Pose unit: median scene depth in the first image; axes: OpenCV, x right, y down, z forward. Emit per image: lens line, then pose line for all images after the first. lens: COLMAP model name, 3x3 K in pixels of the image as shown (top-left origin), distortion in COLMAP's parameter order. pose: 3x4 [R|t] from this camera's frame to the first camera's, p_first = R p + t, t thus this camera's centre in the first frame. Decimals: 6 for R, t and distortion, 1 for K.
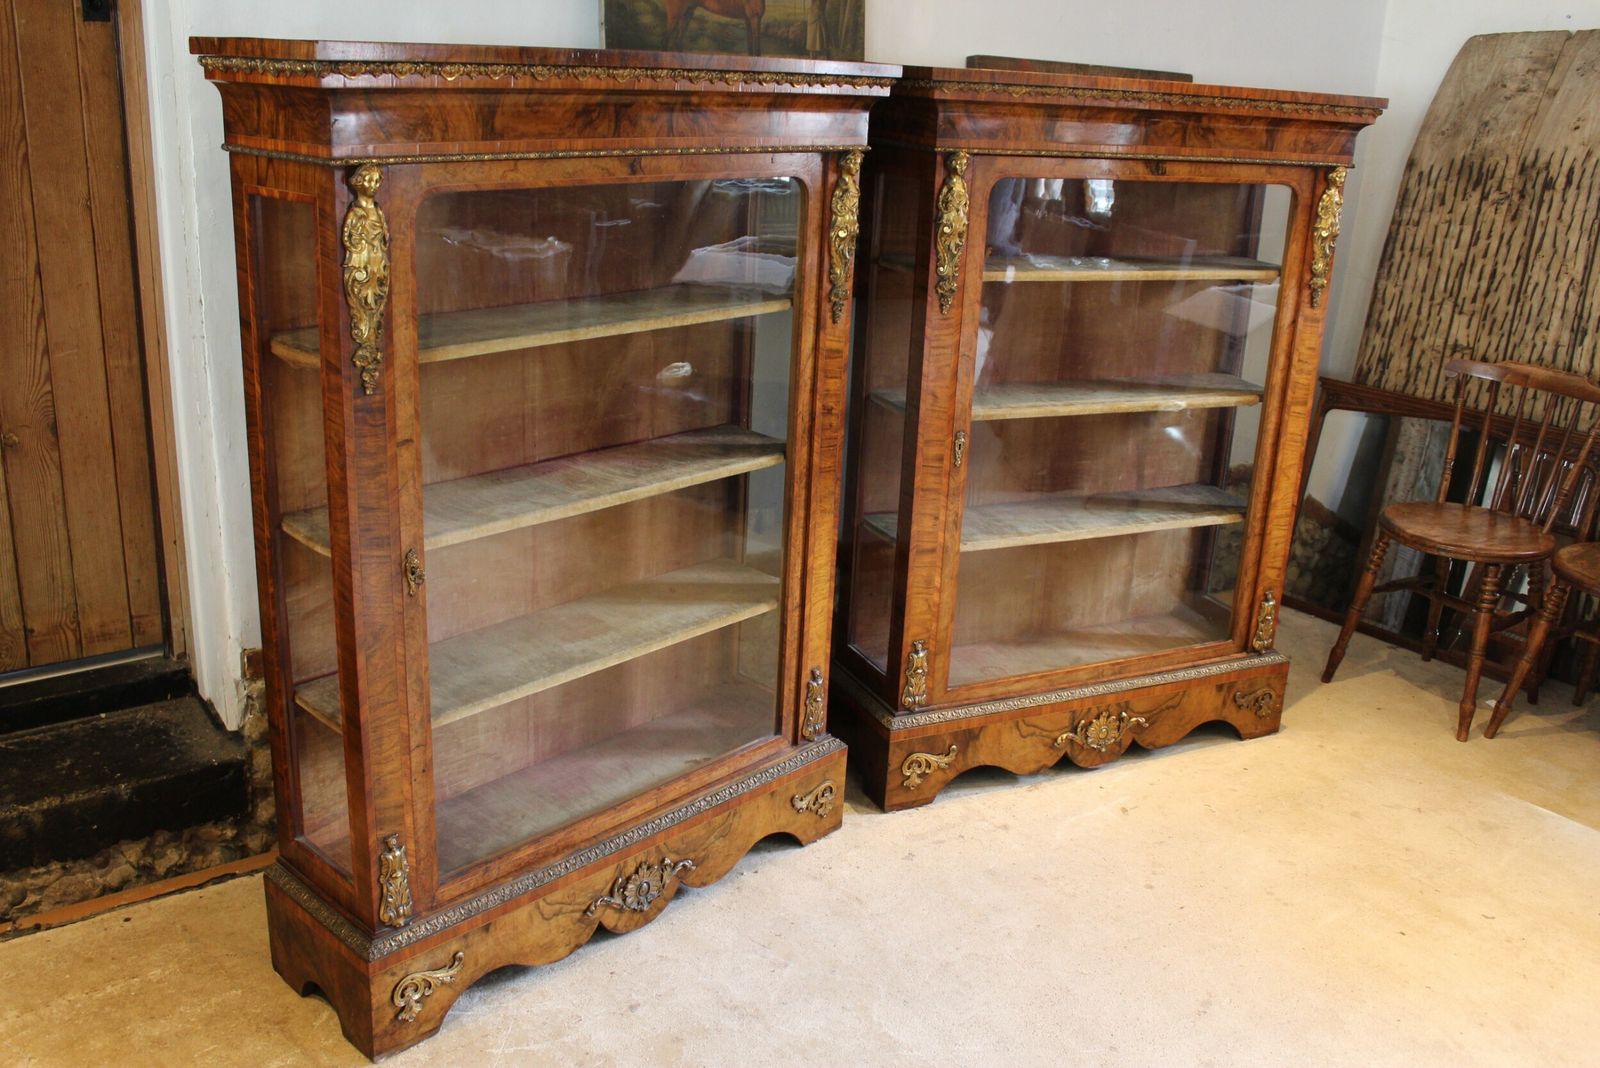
lens RADIAL K [[1409.9, 0, 772.2], [0, 1409.9, 523.3], [0, 0, 1]] dist [-0.152171, 0.137066]
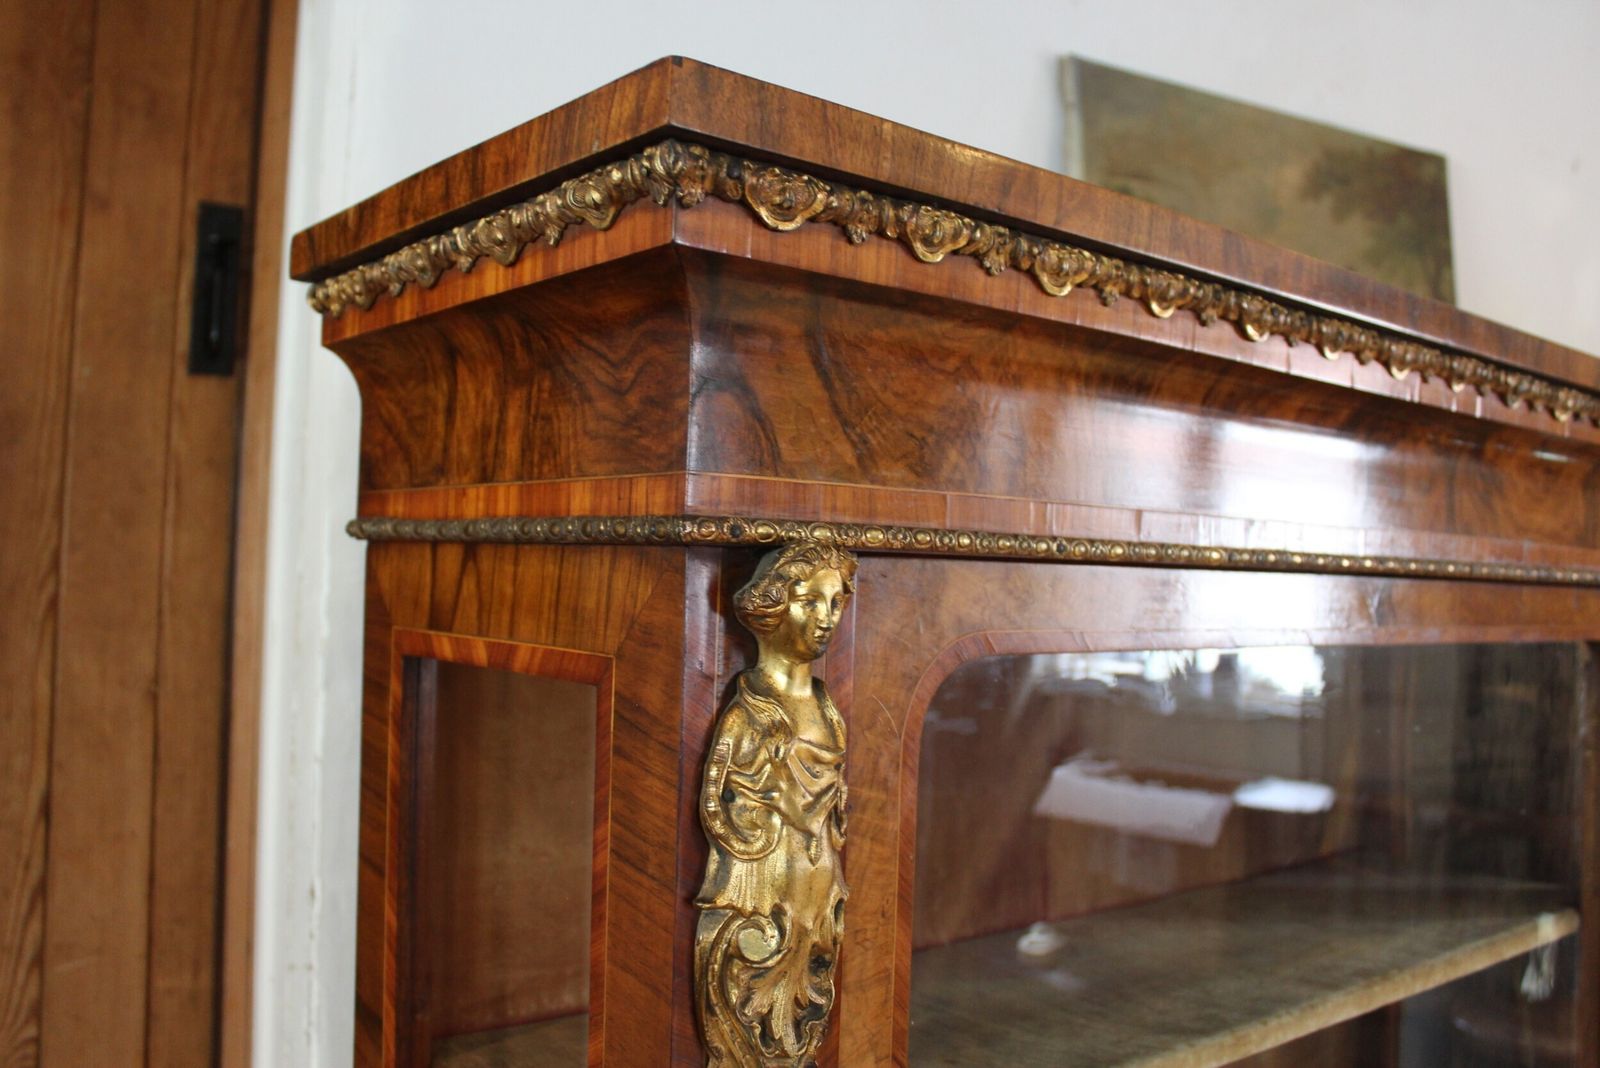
lens RADIAL K [[1409.9, 0, 783.2], [0, 1409.9, 519.5], [0, 0, 1]] dist [-0.152171, 0.137066]
pose [[0.991030, -0.018132, -0.132402, -0.164211], [-0.030198, 0.934744, -0.354037, -0.103075], [0.130181, 0.354860, 0.925812, 0.464226]]
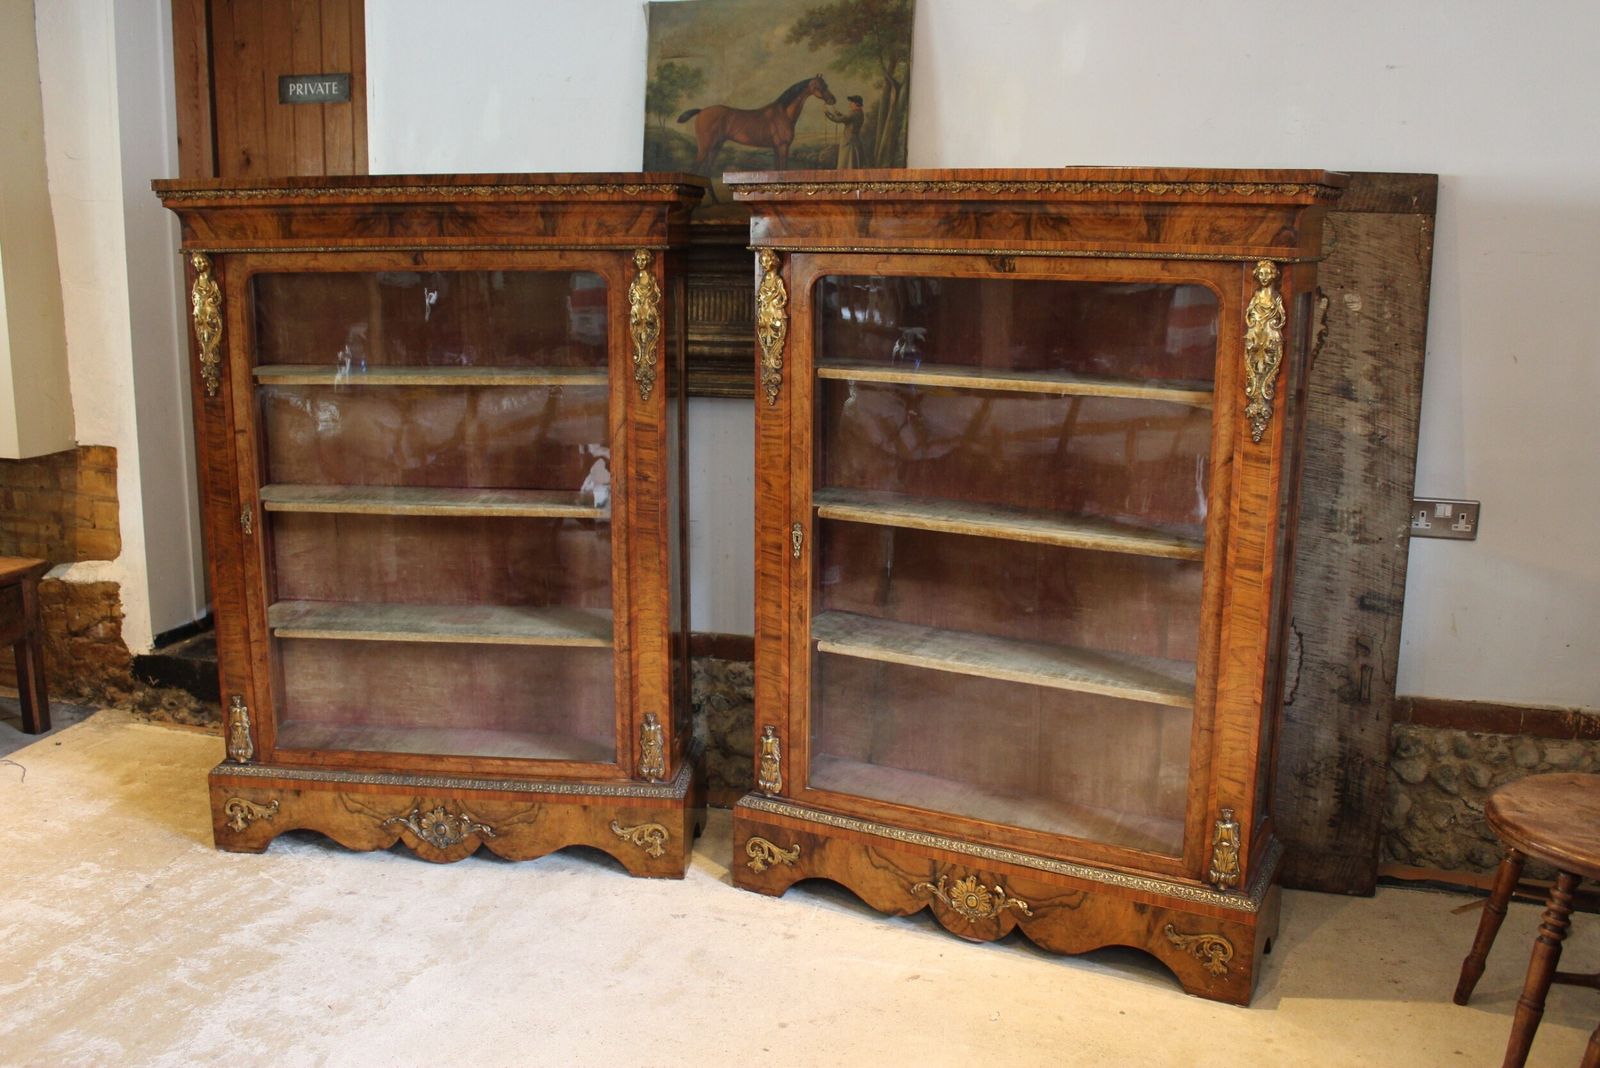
lens RADIAL K [[1409.9, 0, 792.6], [0, 1409.9, 521.8], [0, 0, 1]] dist [-0.152171, 0.137066]
pose [[0.625369, 0.118154, -0.771332, 0.924443], [-0.222673, 0.974391, -0.031276, -0.034153], [0.747884, 0.191314, 0.635664, 0.351523]]
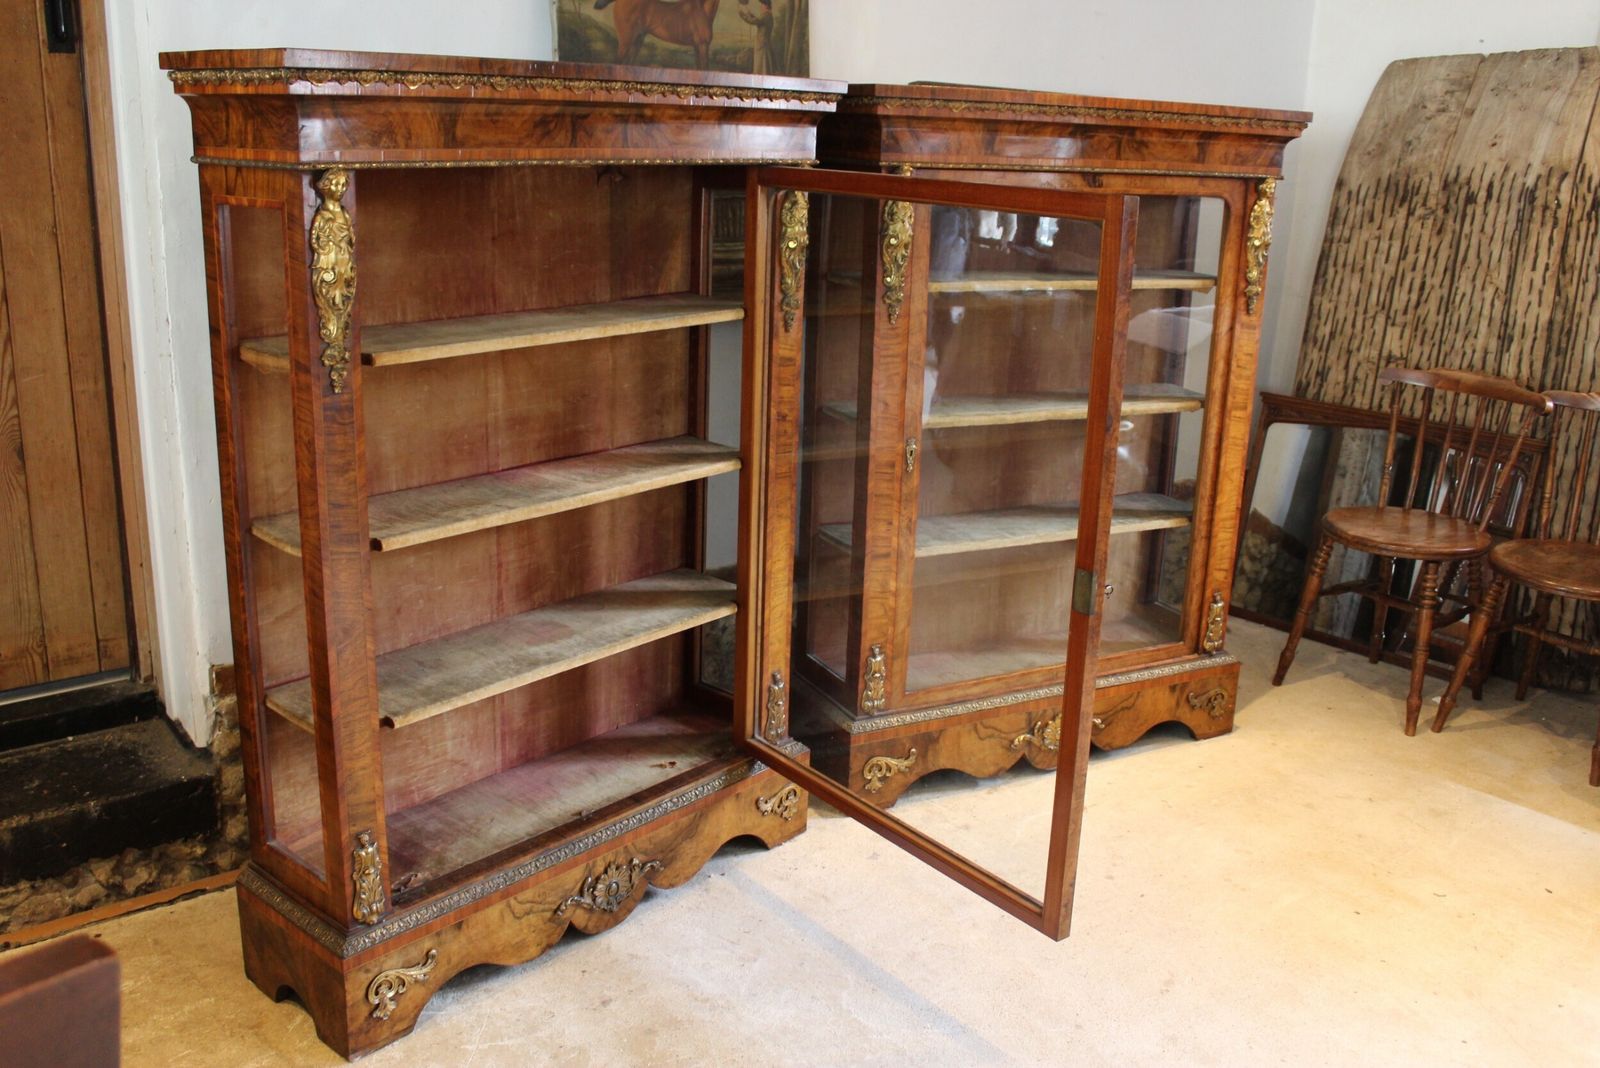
lens RADIAL K [[1409.9, 0, 771.1], [0, 1409.9, 523.3], [0, 0, 1]] dist [-0.152171, 0.137066]
pose [[0.999259, -0.023746, 0.030294, -0.001398], [0.024944, 0.998896, -0.039803, 0.035637], [-0.029315, 0.040529, 0.998748, -0.022858]]
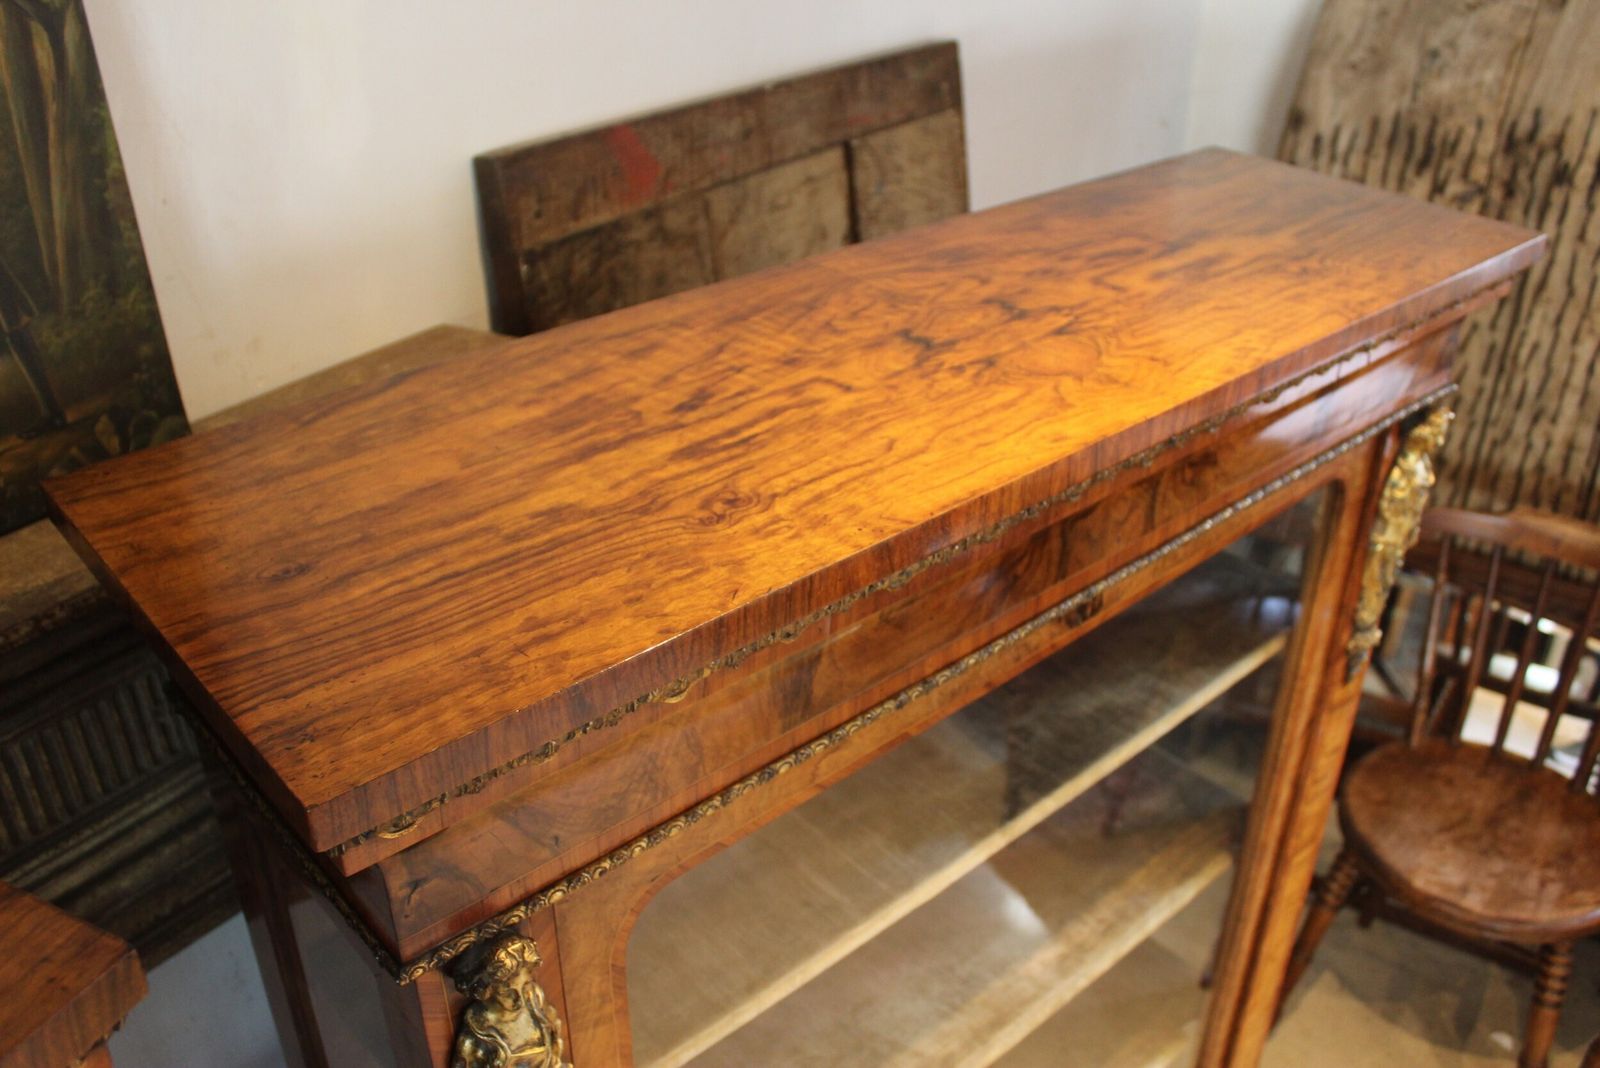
lens RADIAL K [[1409.9, 0, 785.3], [0, 1409.9, 540.8], [0, 0, 1]] dist [-0.152171, 0.137066]
pose [[0.949861, -0.190997, 0.247558, 0.127040], [0.135095, 0.964724, 0.225959, -0.363857], [-0.281982, -0.181186, 0.942156, 0.703073]]
